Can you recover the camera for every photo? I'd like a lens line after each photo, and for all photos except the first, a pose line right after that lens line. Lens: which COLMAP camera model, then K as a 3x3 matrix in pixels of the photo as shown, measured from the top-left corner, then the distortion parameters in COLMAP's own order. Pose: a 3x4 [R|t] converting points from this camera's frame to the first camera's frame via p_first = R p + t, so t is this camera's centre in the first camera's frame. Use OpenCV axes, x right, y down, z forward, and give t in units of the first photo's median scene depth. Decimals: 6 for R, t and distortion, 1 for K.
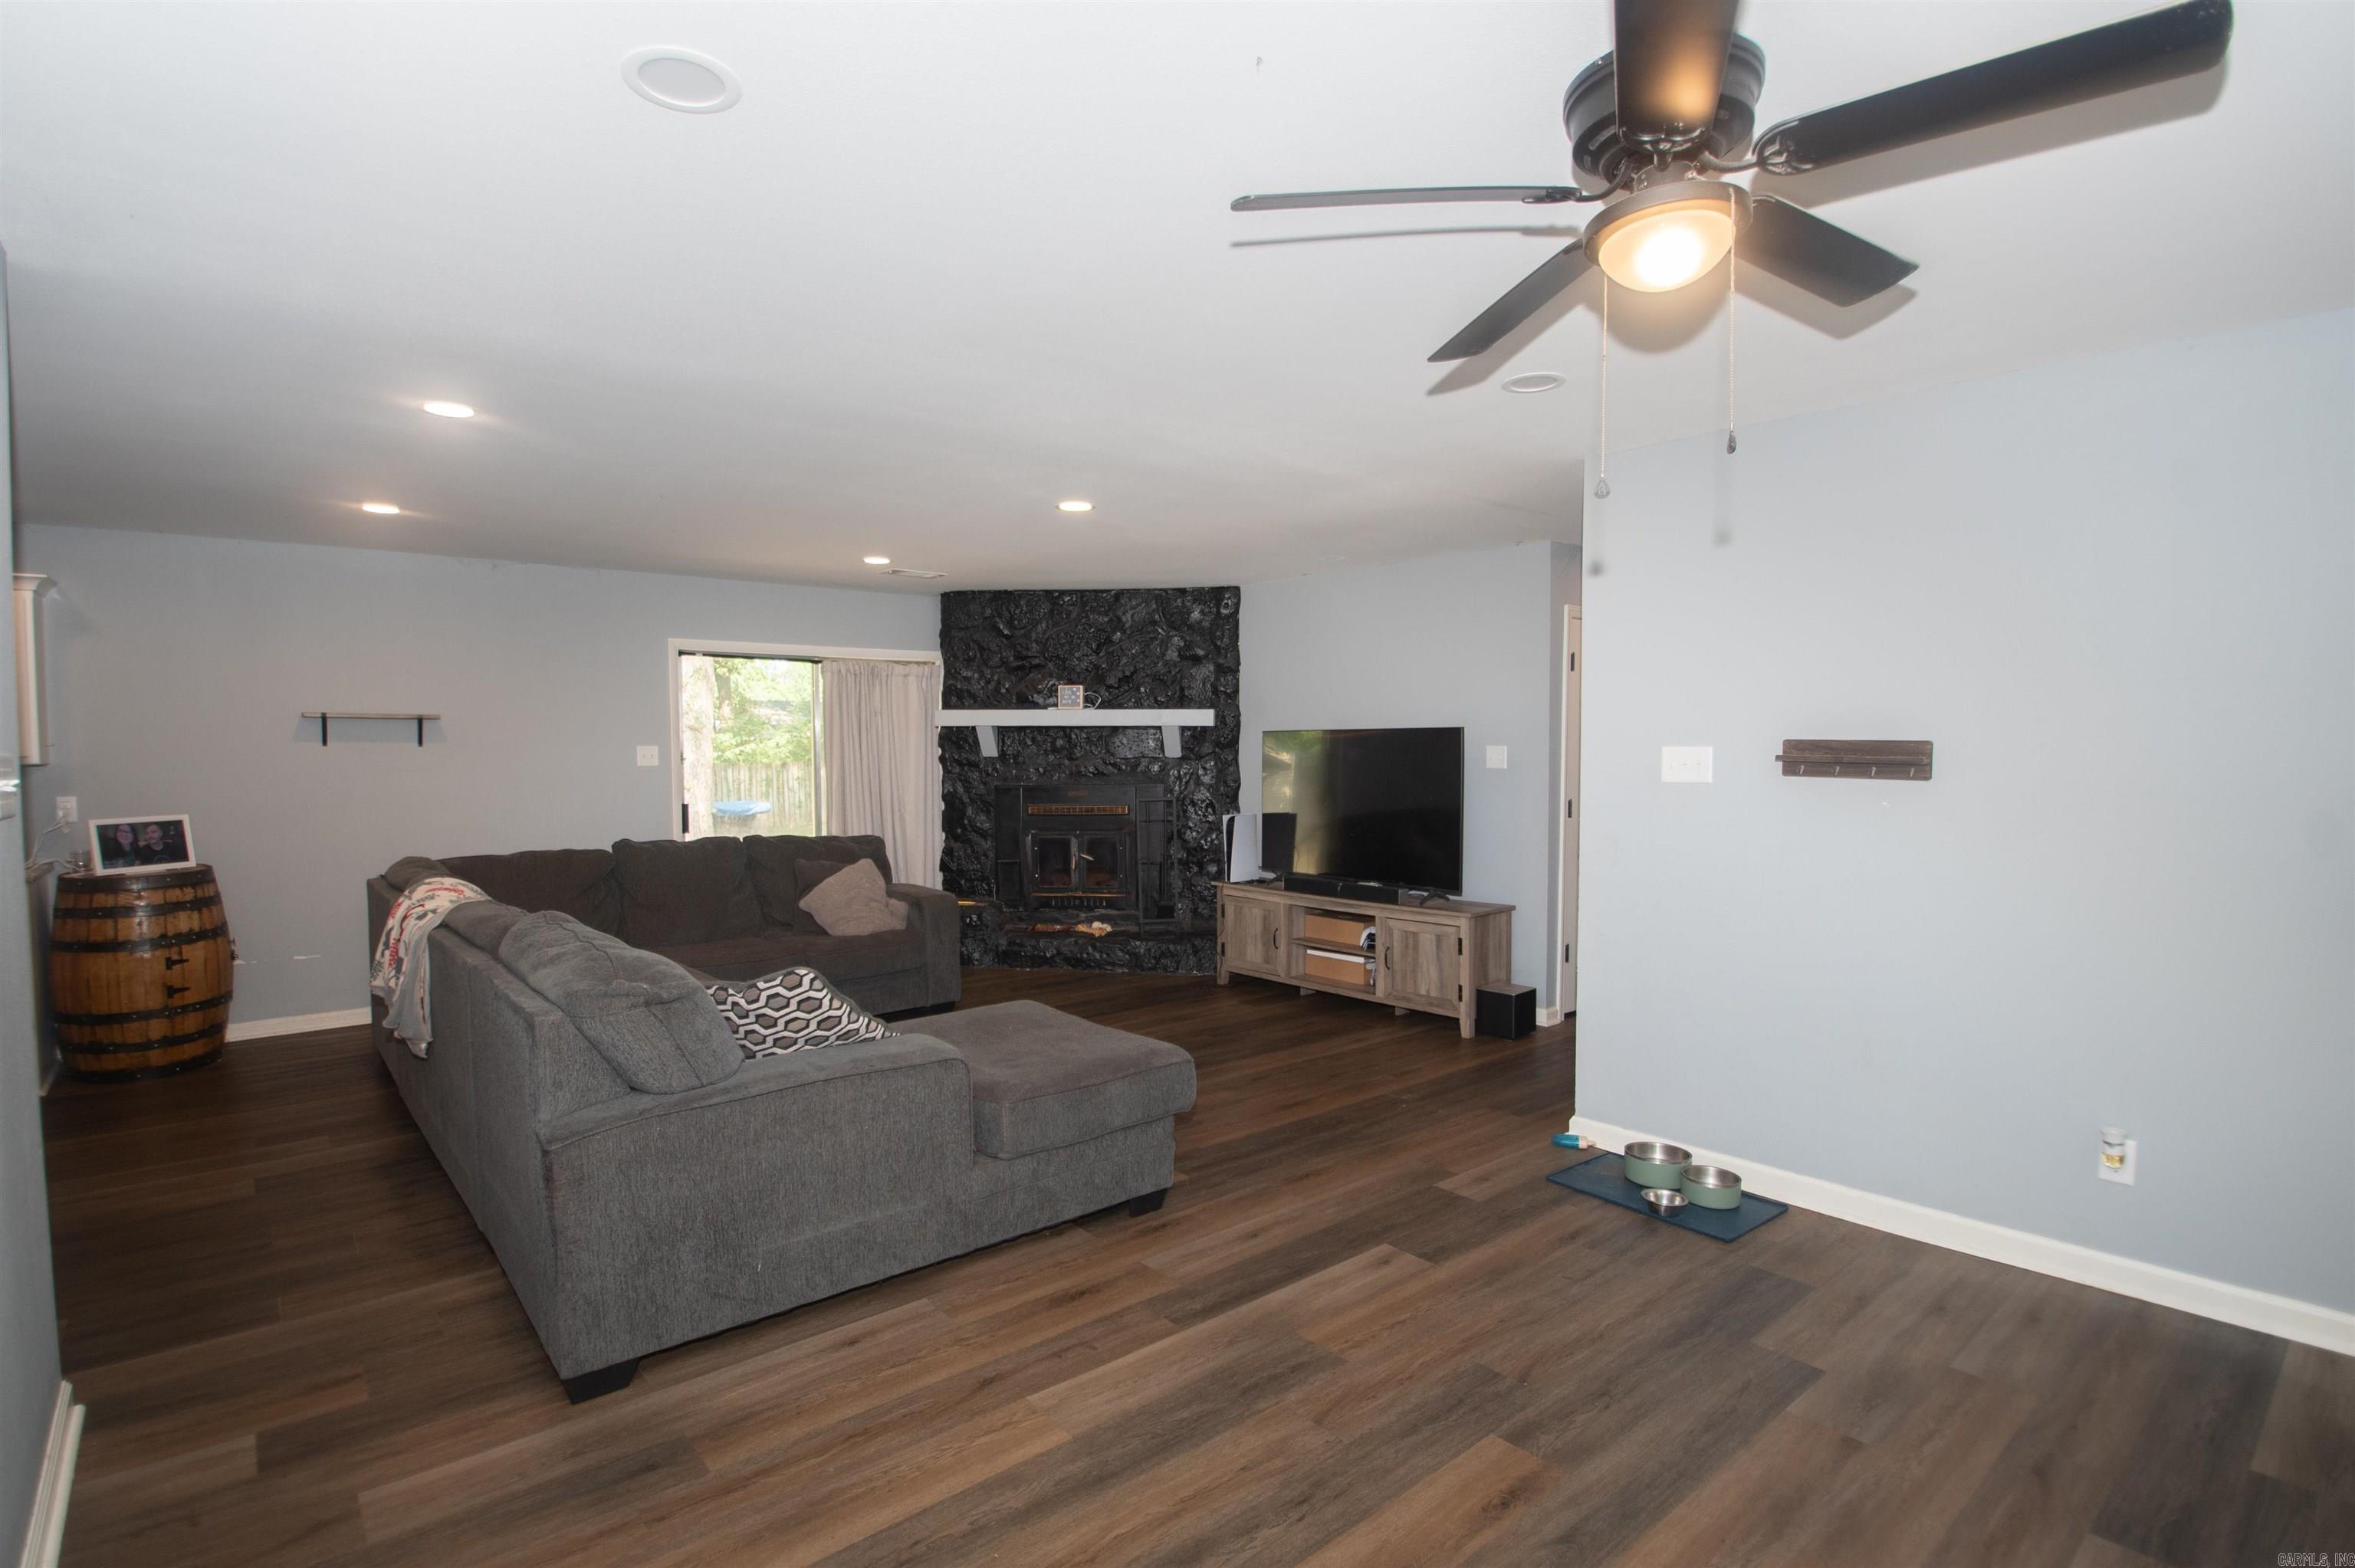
lens RADIAL K [[1145.0, 0, 1159.8], [0, 1145.0, 782.4], [0, 0, 1]] dist [-0.027042, -0.002258]
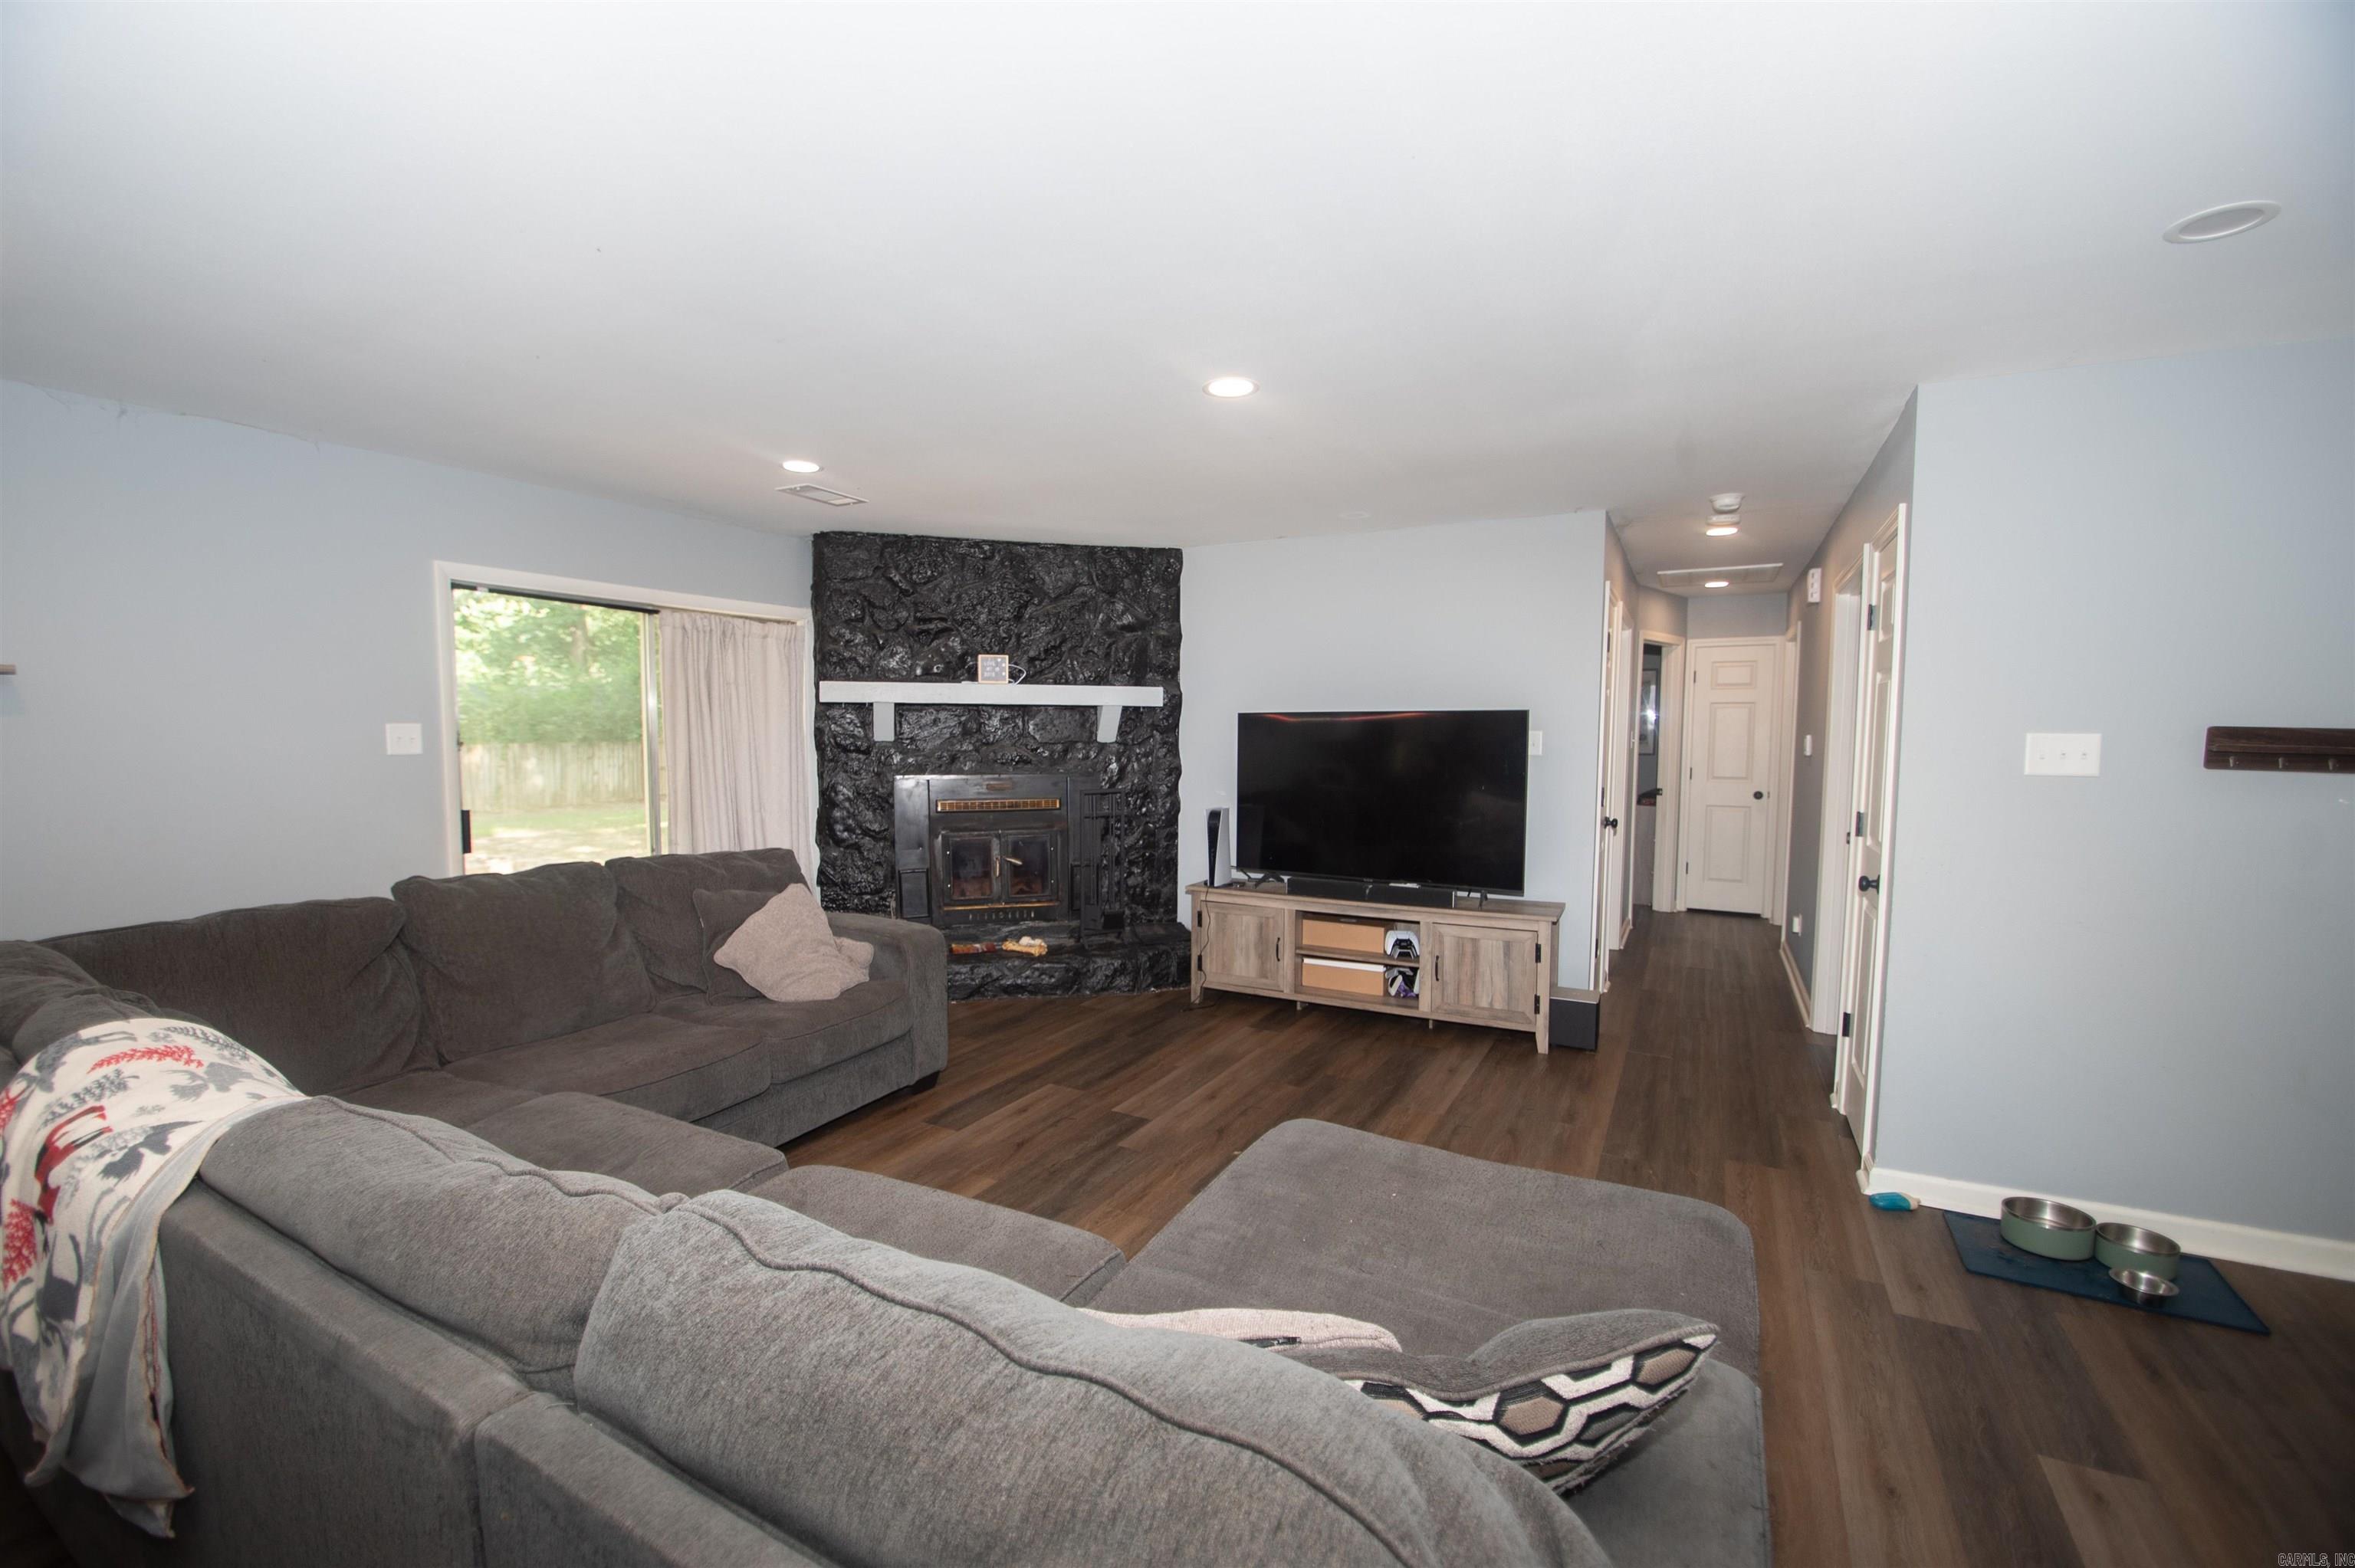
lens RADIAL K [[983.1, 0, 1157.2], [0, 983.1, 788.2], [0, 0, 1]] dist [-0.019583, -0.003974]
pose [[0.934935, -0.014610, 0.354518, -0.276771], [0.005058, 0.999599, 0.027856, -0.009502], [-0.354783, -0.024250, 0.934634, 0.367654]]
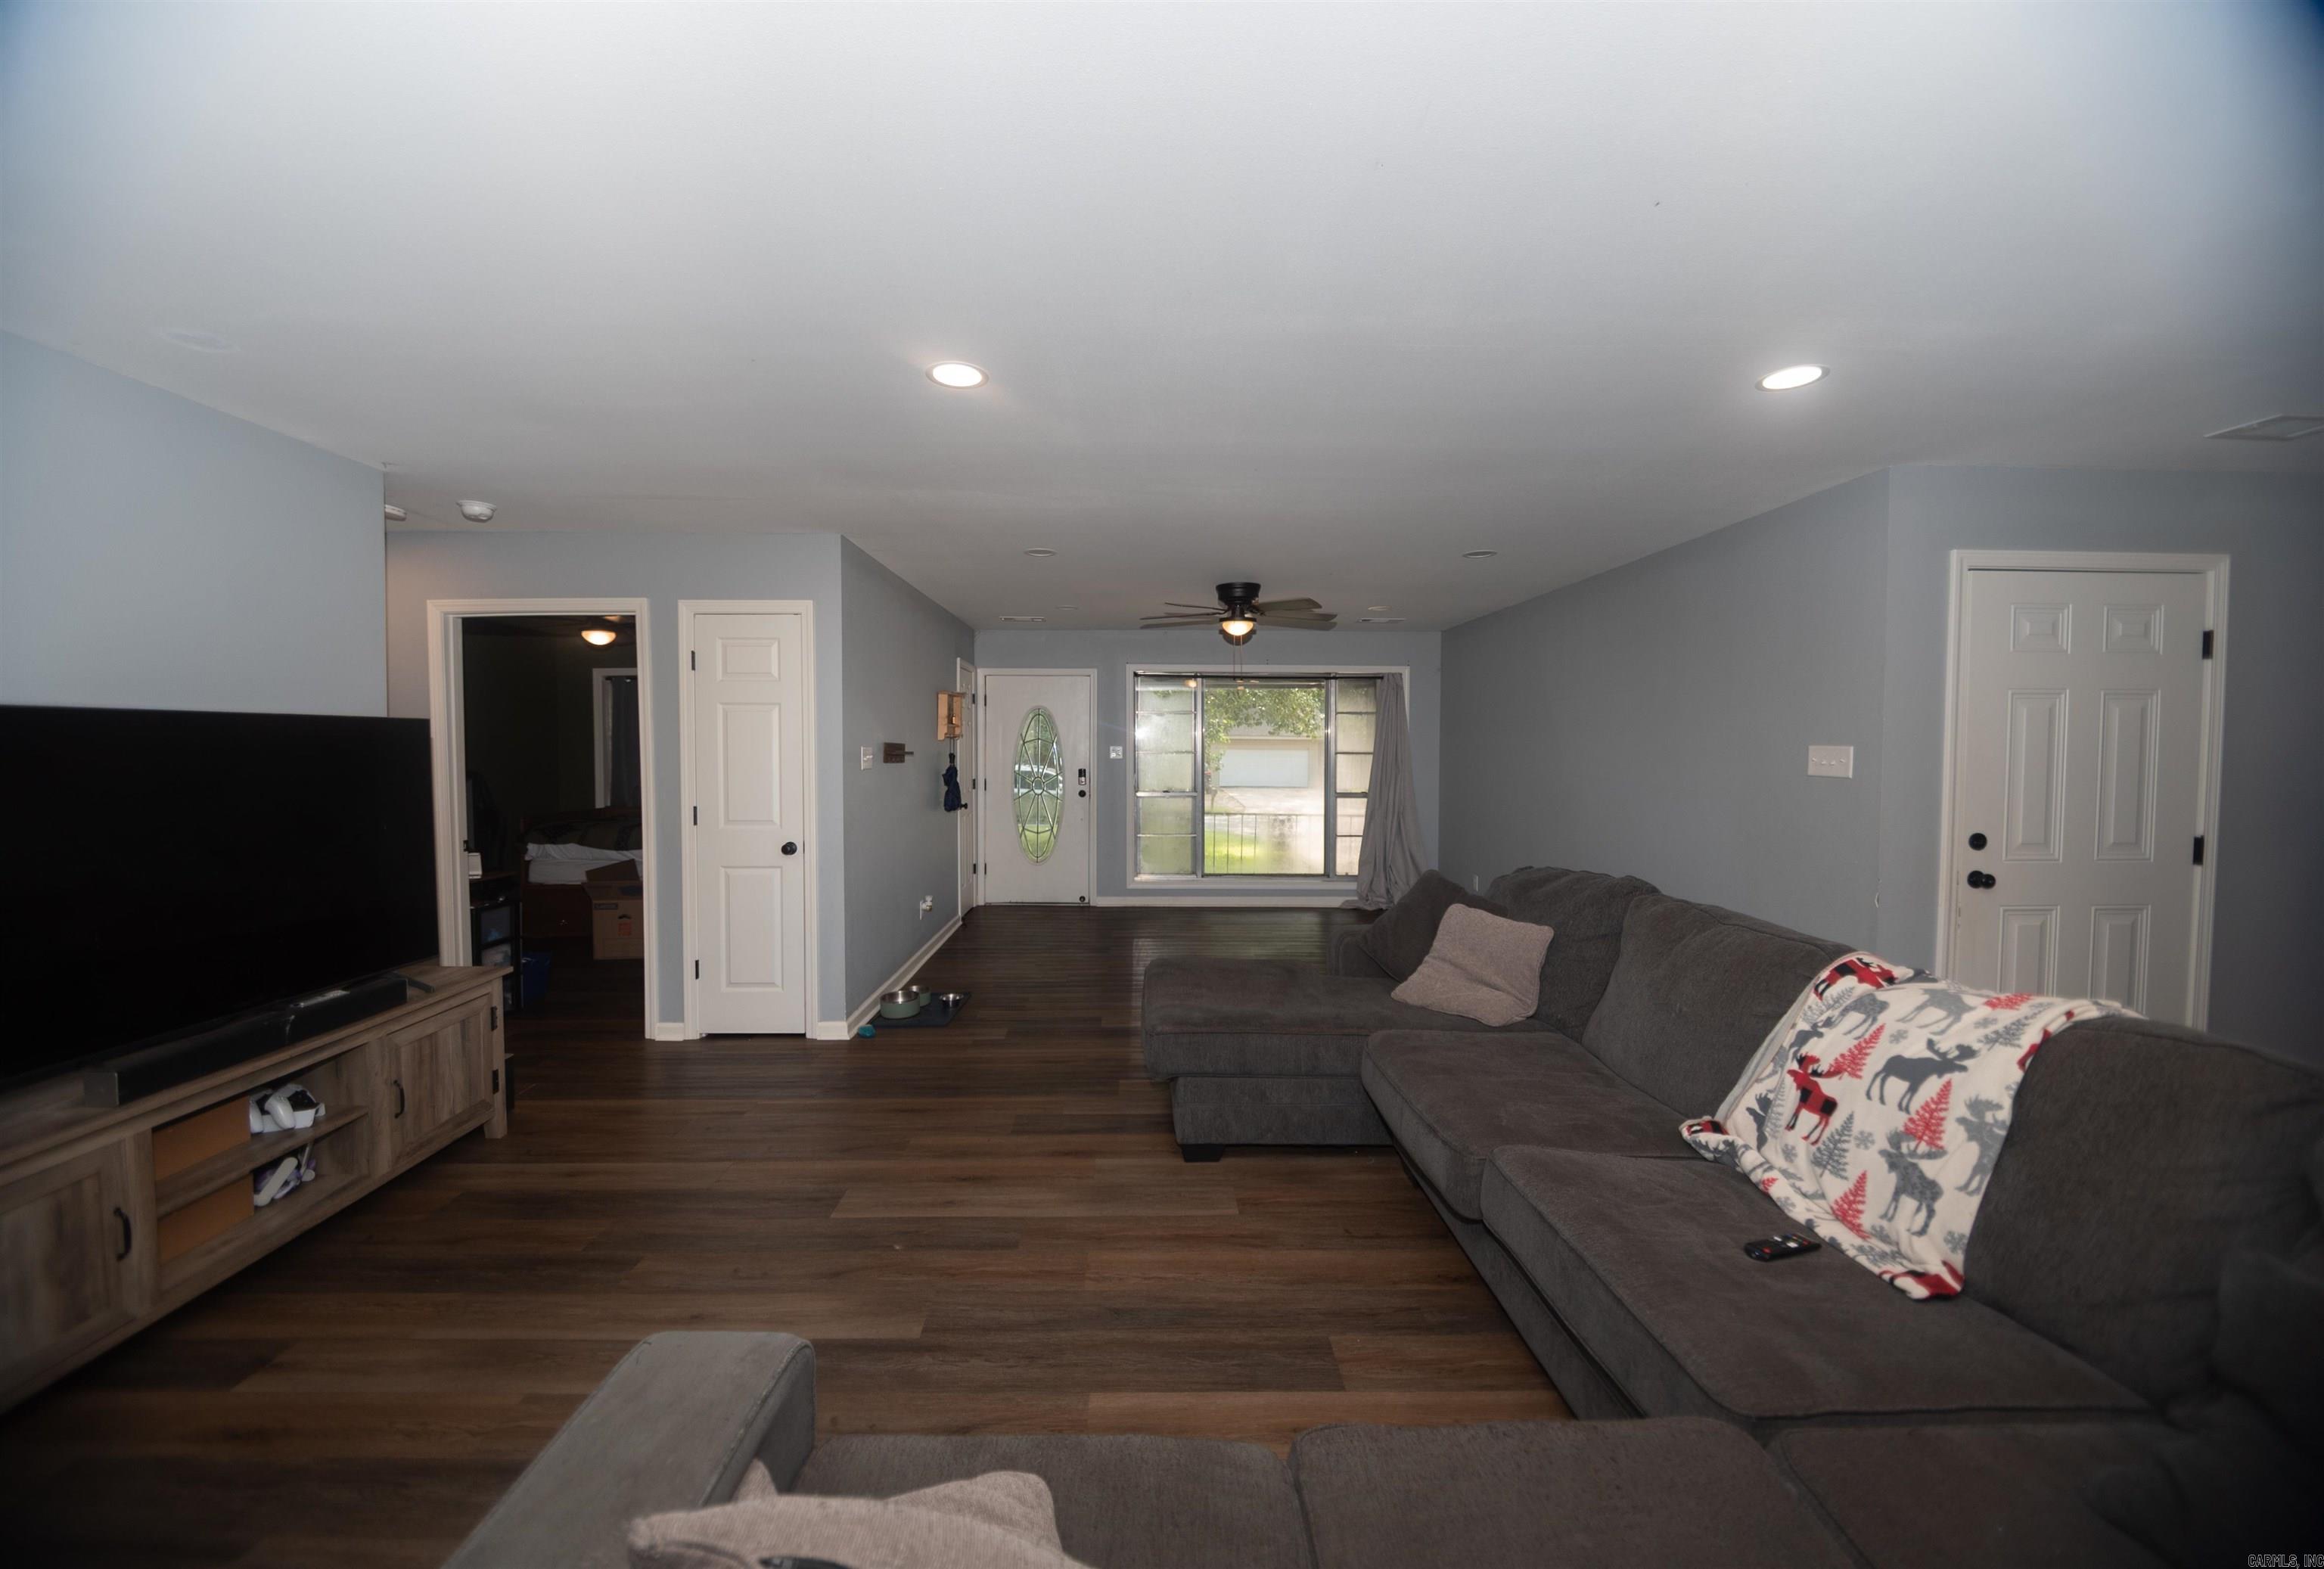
lens RADIAL K [[861.0, 0, 1148.6], [0, 861.0, 784.2], [0, 0, 1]] dist [-0.001821, -0.000047]
pose [[-0.772061, -0.020231, 0.635226, -0.390337], [0.024277, 0.997825, 0.061287, -0.029045], [-0.635084, 0.062738, -0.769891, 1.094185]]
